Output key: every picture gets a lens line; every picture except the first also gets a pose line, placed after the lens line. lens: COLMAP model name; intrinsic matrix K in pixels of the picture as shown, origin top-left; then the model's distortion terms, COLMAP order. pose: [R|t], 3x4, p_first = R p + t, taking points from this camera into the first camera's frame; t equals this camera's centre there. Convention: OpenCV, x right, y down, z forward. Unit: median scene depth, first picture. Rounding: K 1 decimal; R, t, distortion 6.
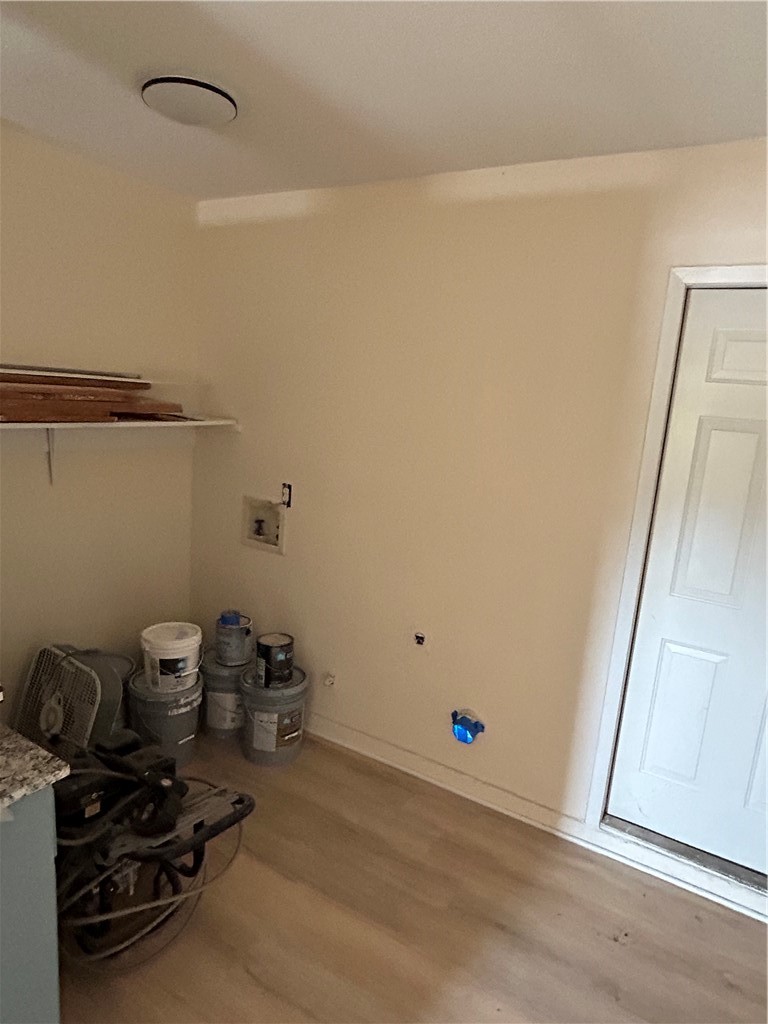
lens RADIAL K [[635.9, 0, 384.0], [0, 635.9, 512.0], [0, 0, 1]] dist [-0.004579, -0.000885]
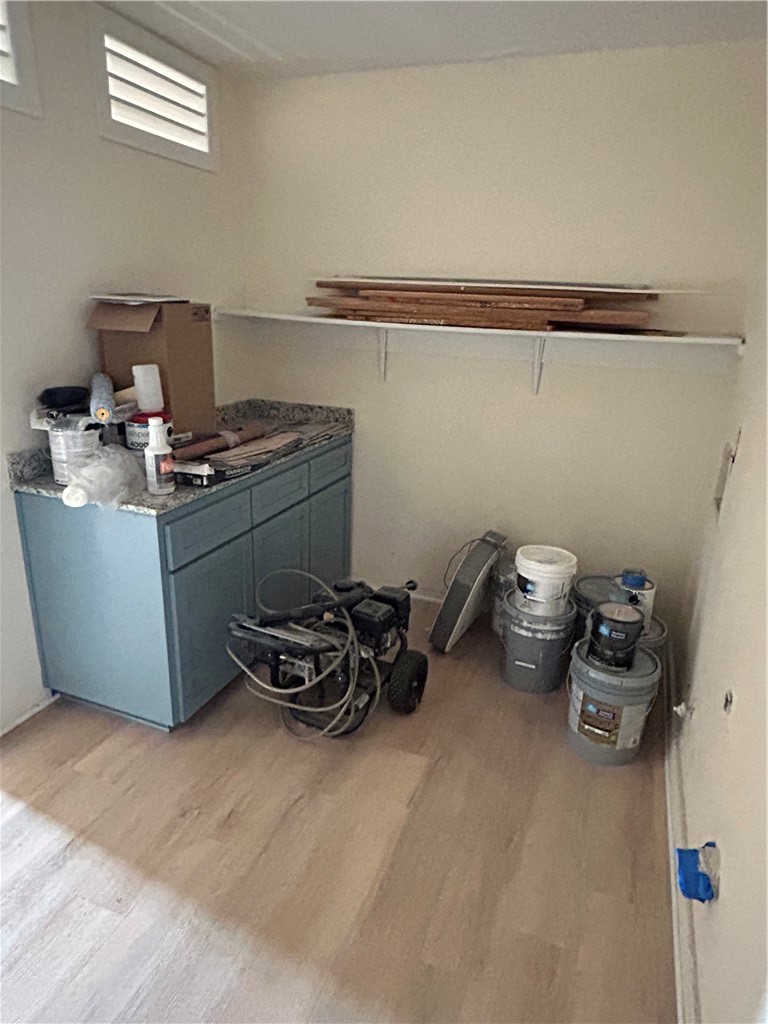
lens RADIAL K [[635.9, 0, 384.0], [0, 635.9, 512.0], [0, 0, 1]] dist [-0.004579, -0.000885]
pose [[0.172176, 0.246887, -0.953626, 0.533054], [-0.203481, 0.956118, 0.210794, -0.026366], [0.963821, 0.157751, 0.214857, 0.560351]]
